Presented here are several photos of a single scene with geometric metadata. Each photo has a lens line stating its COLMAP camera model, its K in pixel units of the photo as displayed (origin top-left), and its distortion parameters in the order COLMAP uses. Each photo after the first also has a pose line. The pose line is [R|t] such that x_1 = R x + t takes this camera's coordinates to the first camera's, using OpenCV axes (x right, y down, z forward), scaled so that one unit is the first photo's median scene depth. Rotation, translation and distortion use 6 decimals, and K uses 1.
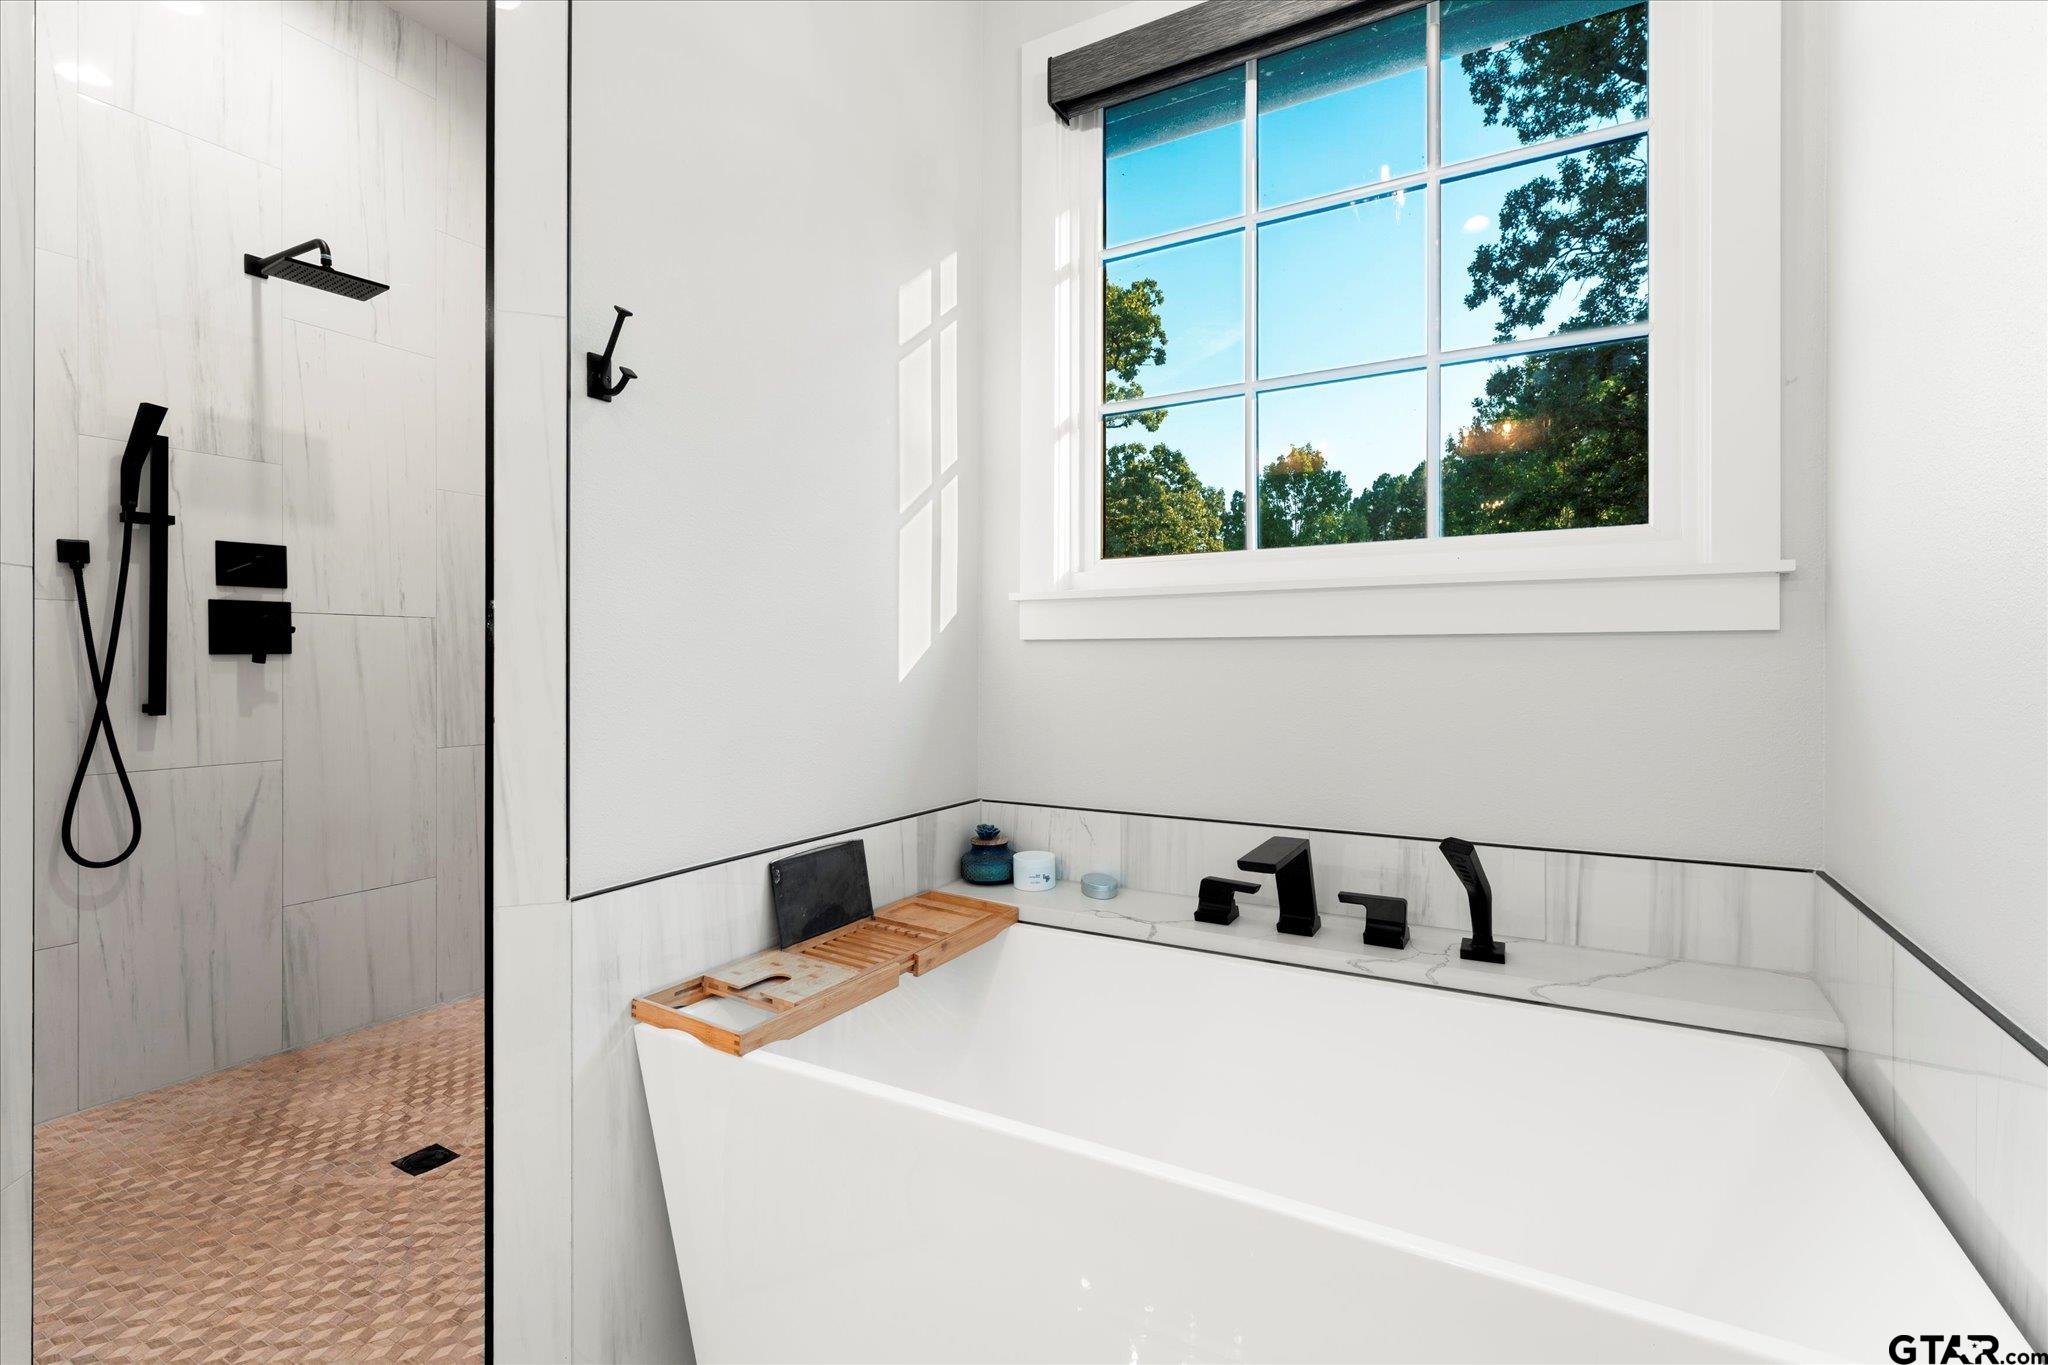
lens RADIAL K [[931.9, 0, 1017.3], [0, 931.9, 664.6], [0, 0, 1]] dist [0.000225, 0.000509]
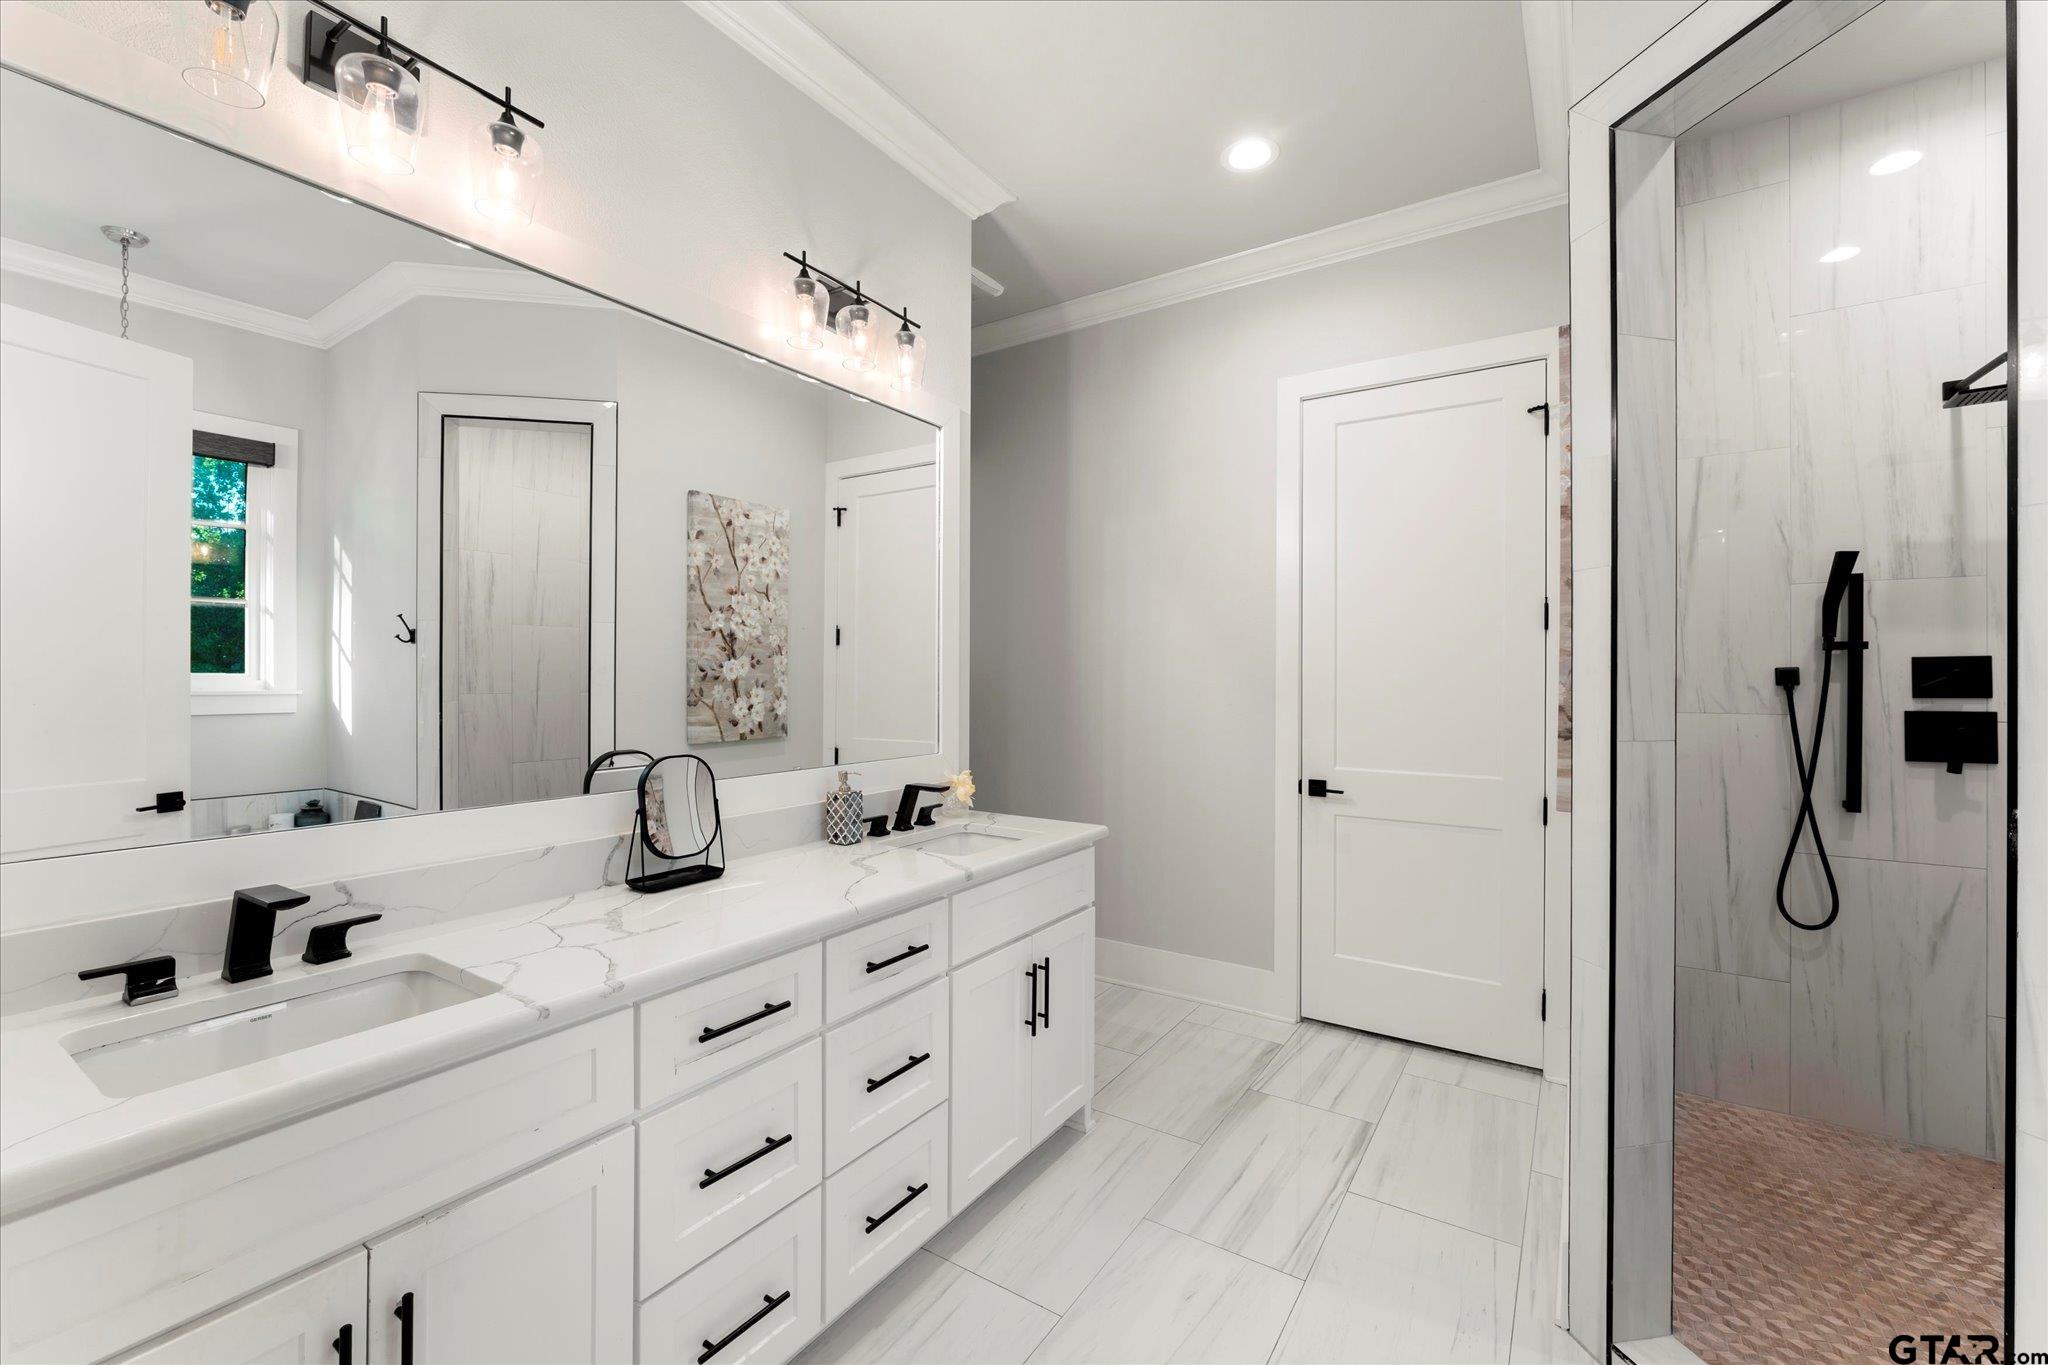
lens RADIAL K [[846.1, 0, 1016.9], [0, 846.1, 678.7], [0, 0, 1]] dist [0.000813, 0.000082]
pose [[-0.063550, 0.000861, -0.997978, 0.217231], [0.000072, 1.000000, 0.000858, -0.119384], [0.997979, -0.000017, -0.063550, 0.017820]]
